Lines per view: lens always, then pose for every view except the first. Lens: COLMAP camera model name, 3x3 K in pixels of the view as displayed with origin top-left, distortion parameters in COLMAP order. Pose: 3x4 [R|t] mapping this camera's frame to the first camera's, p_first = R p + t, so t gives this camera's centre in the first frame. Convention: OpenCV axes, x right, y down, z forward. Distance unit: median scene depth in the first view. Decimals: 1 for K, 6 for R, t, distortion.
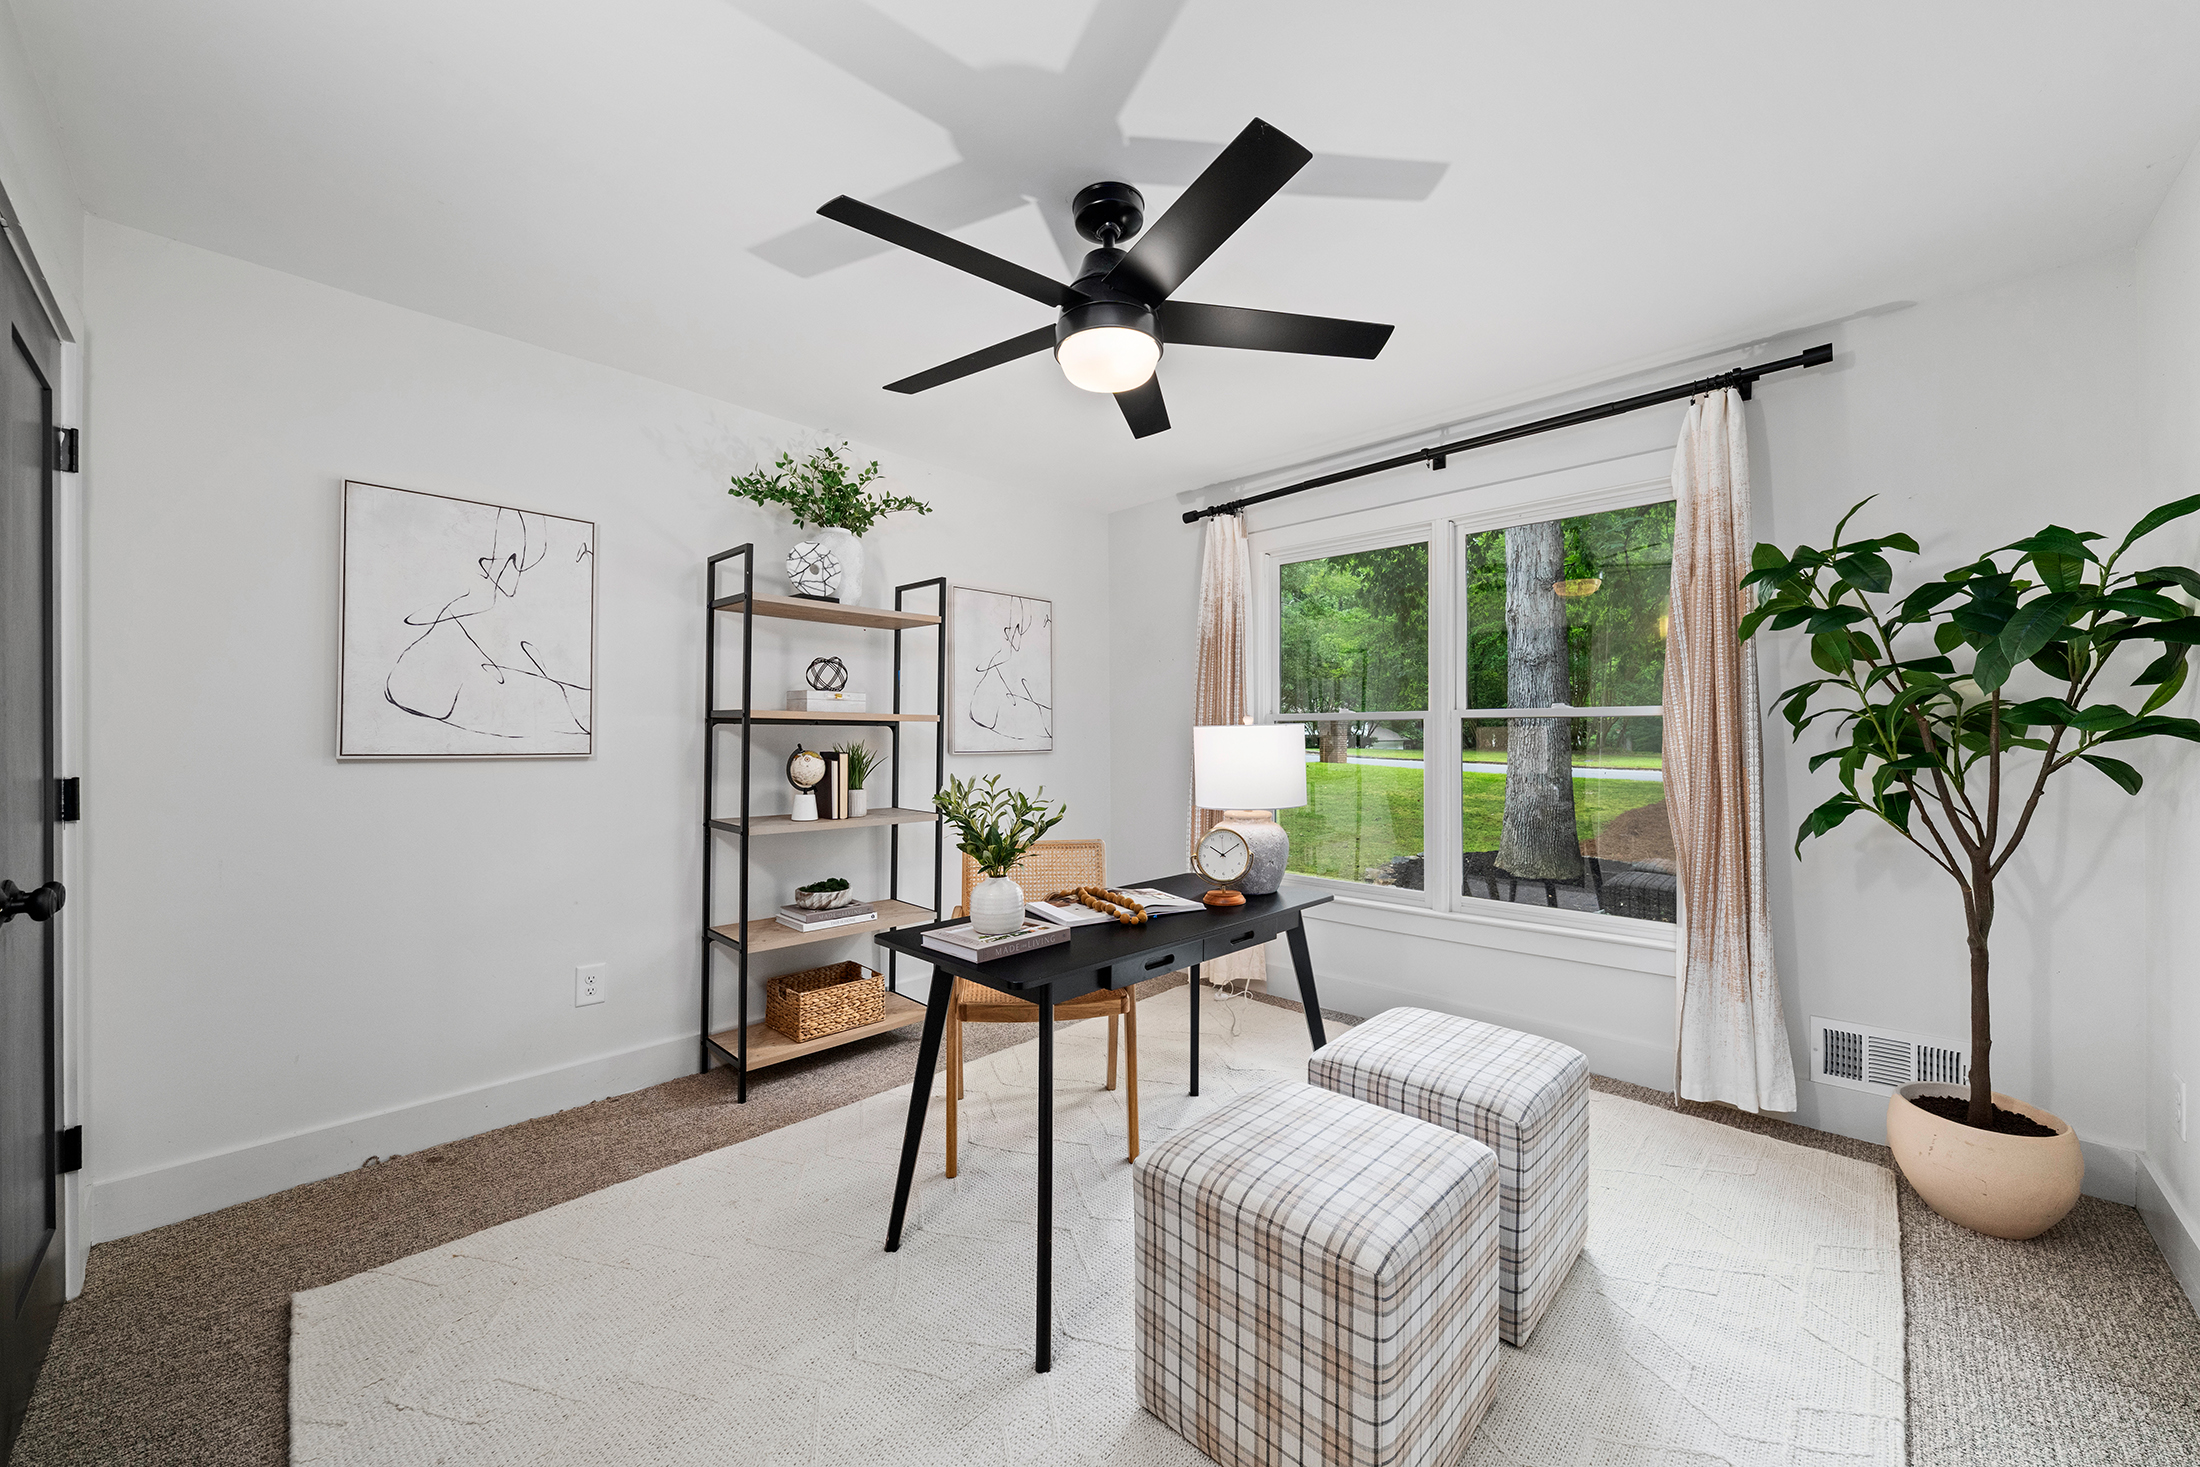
lens RADIAL K [[805.1, 0, 1112.0], [0, 805.1, 728.5], [0, 0, 1]] dist [-0.000394, 0.000325]
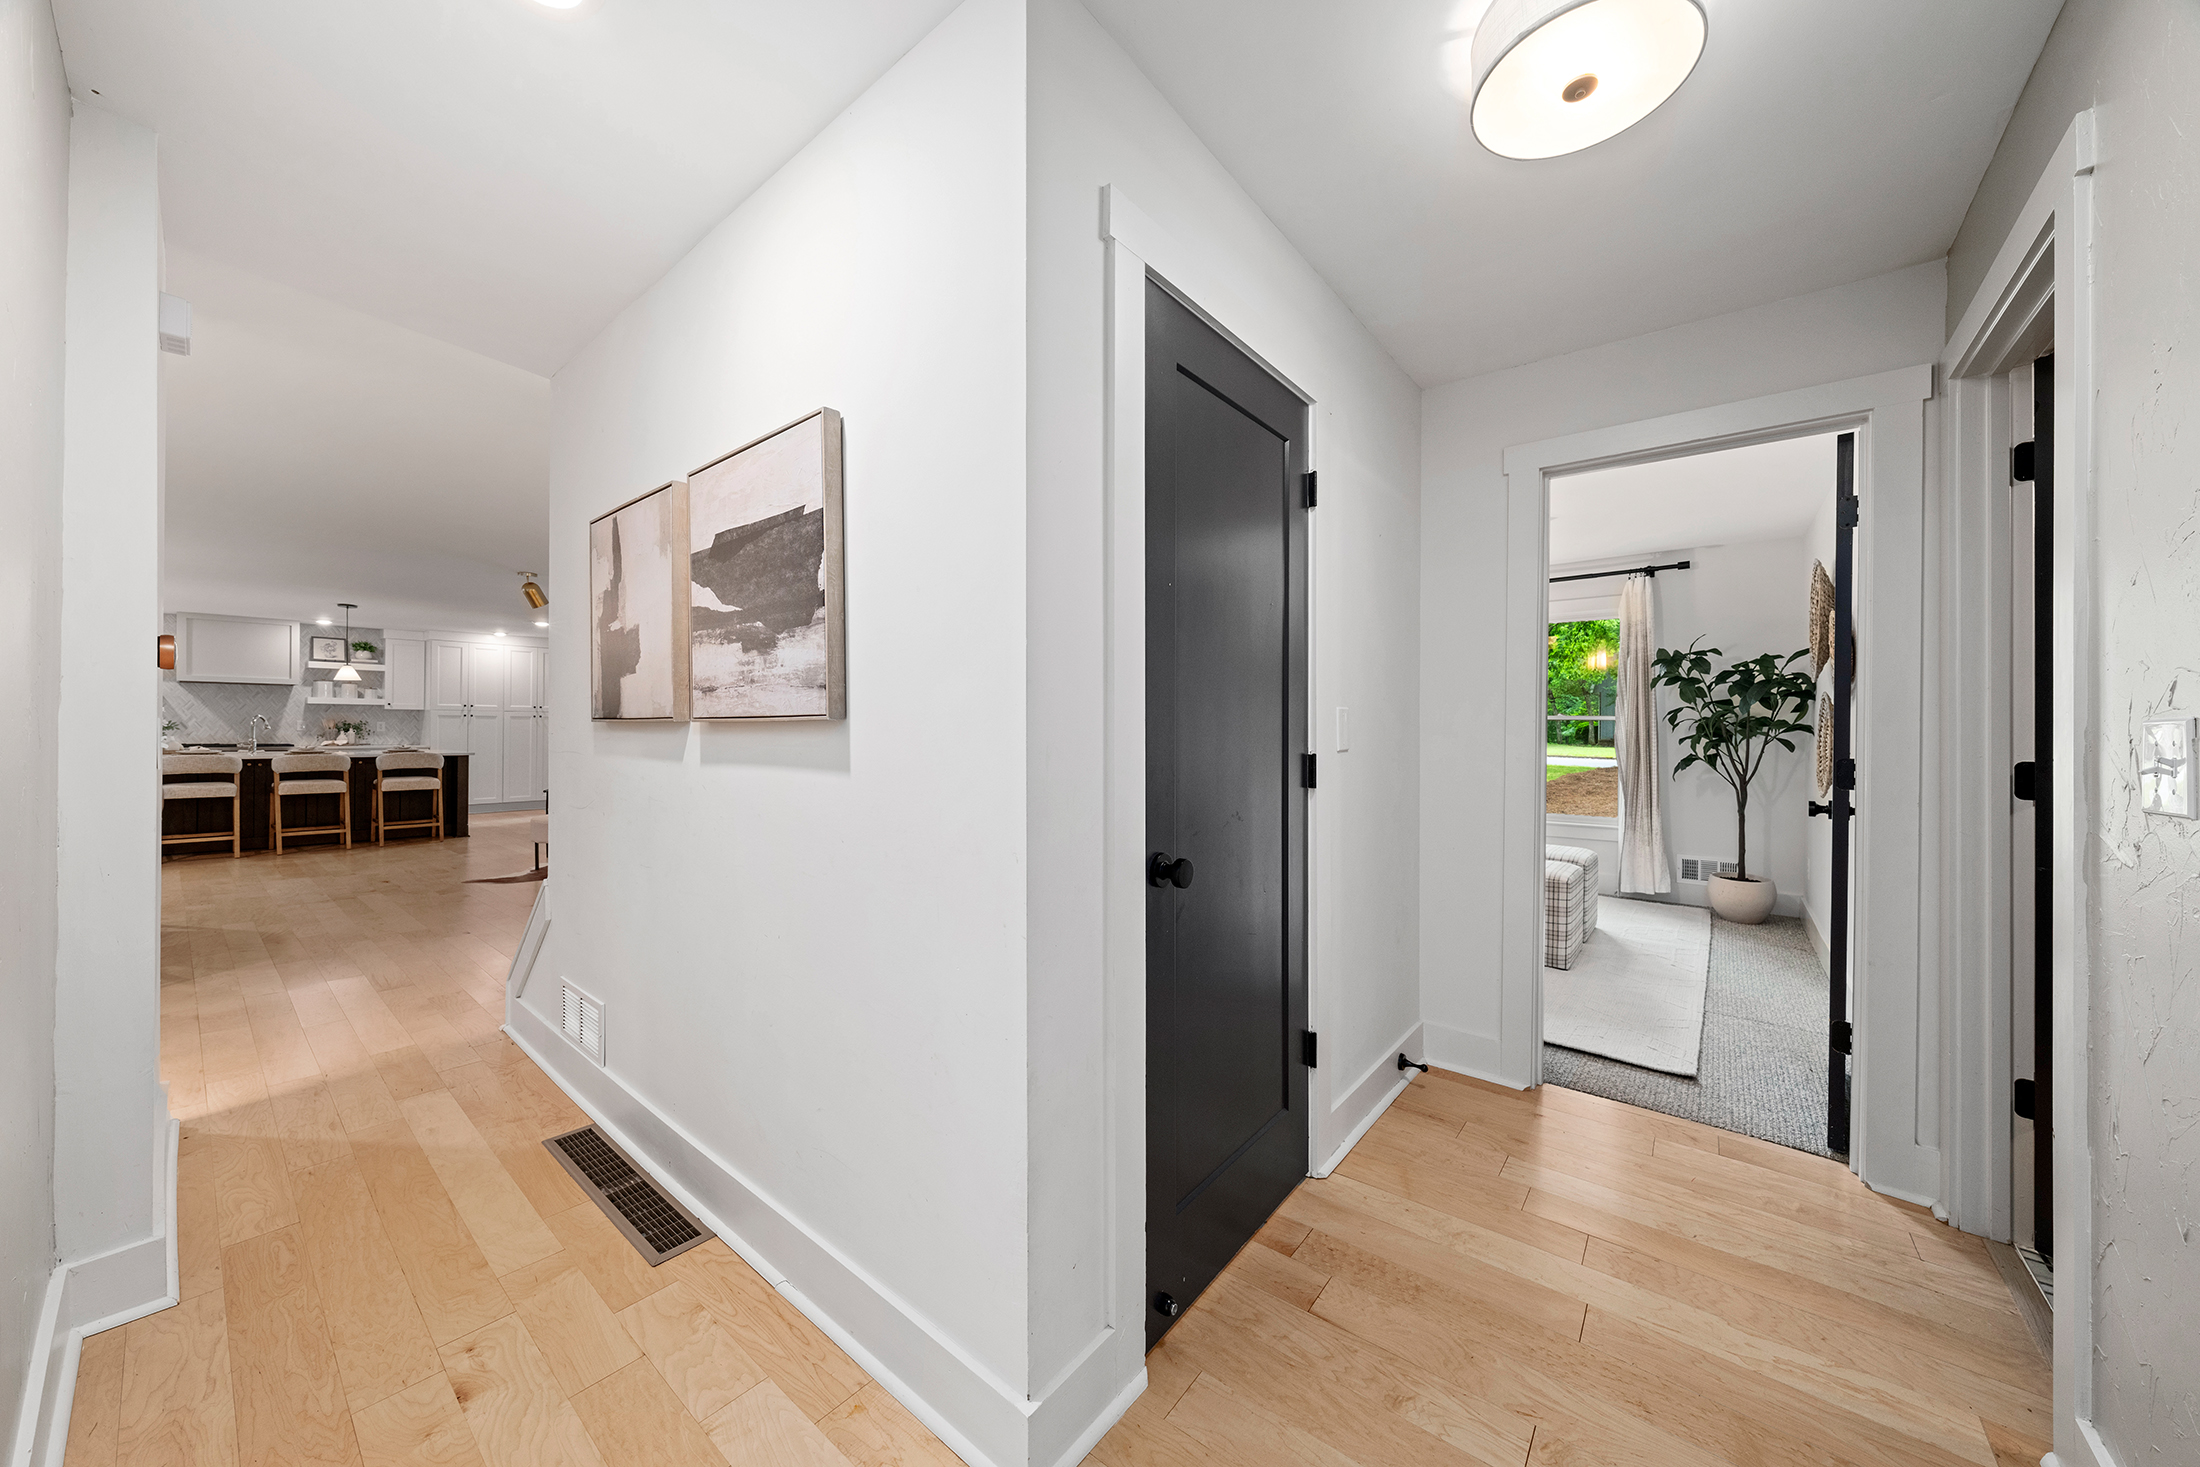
lens RADIAL K [[748.2, 0, 1090.6], [0, 748.2, 726.7], [0, 0, 1]] dist [0.000244, -0.000002]
pose [[0.998056, 0.001093, 0.062318, -1.059678], [-0.001928, 0.999909, 0.013353, -0.028459], [-0.062298, -0.013447, 0.997967, -1.157663]]
